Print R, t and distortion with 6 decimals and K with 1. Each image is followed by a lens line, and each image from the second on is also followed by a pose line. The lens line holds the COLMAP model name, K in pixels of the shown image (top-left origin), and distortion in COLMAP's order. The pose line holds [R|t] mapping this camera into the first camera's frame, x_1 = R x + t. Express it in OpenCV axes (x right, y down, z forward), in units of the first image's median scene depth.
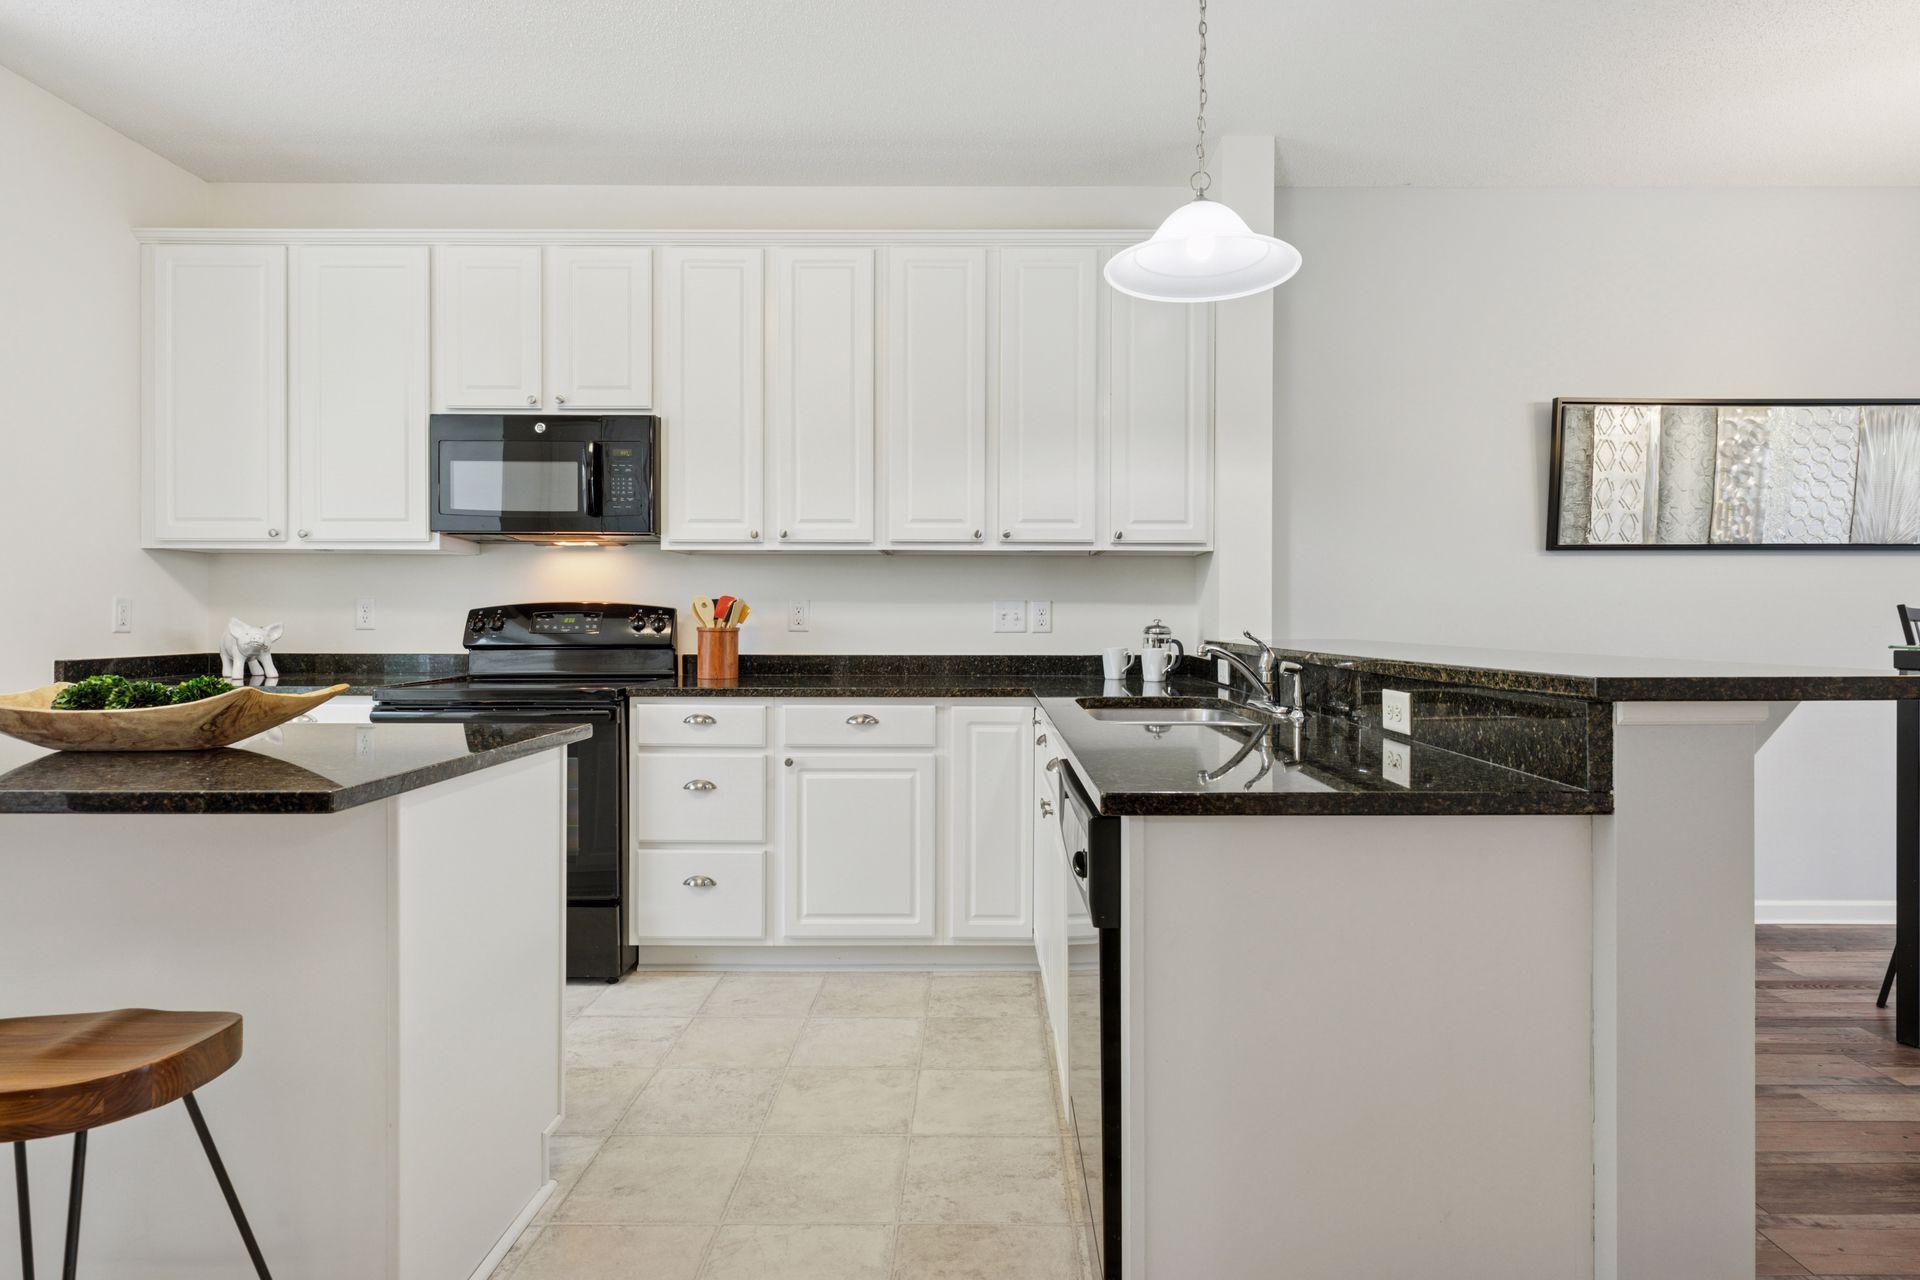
lens RADIAL K [[1012.5, 0, 965.2], [0, 1012.5, 621.3], [0, 0, 1]] dist [0.000178, -0.001917]
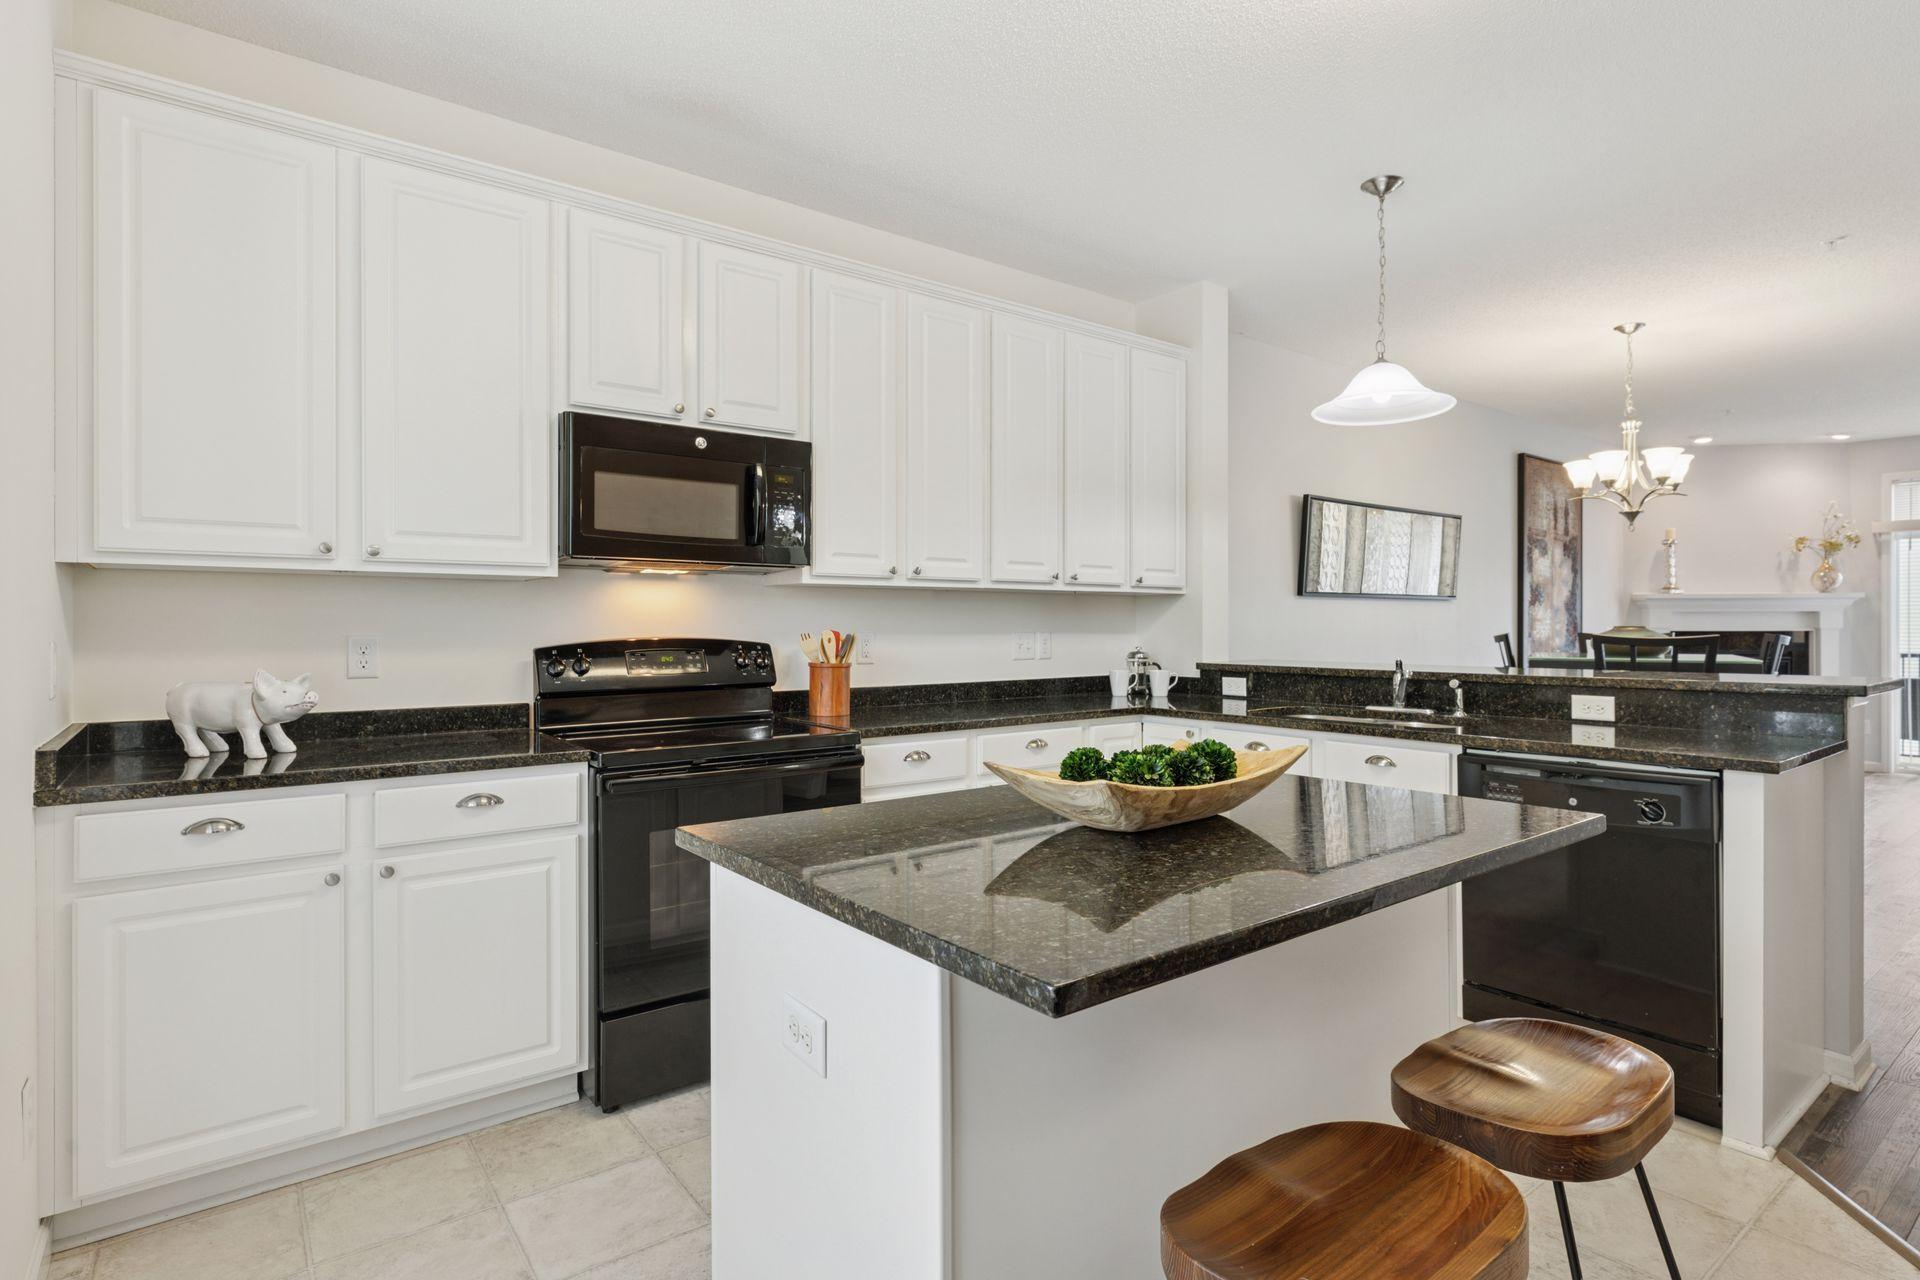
lens RADIAL K [[1012.5, 0, 960.6], [0, 1012.5, 621.2], [0, 0, 1]] dist [0.000178, -0.001917]
pose [[0.773038, -0.002062, 0.634357, -0.772863], [0.004447, 0.999988, -0.002168, -0.031583], [-0.634345, 0.004497, 0.773037, 0.166093]]
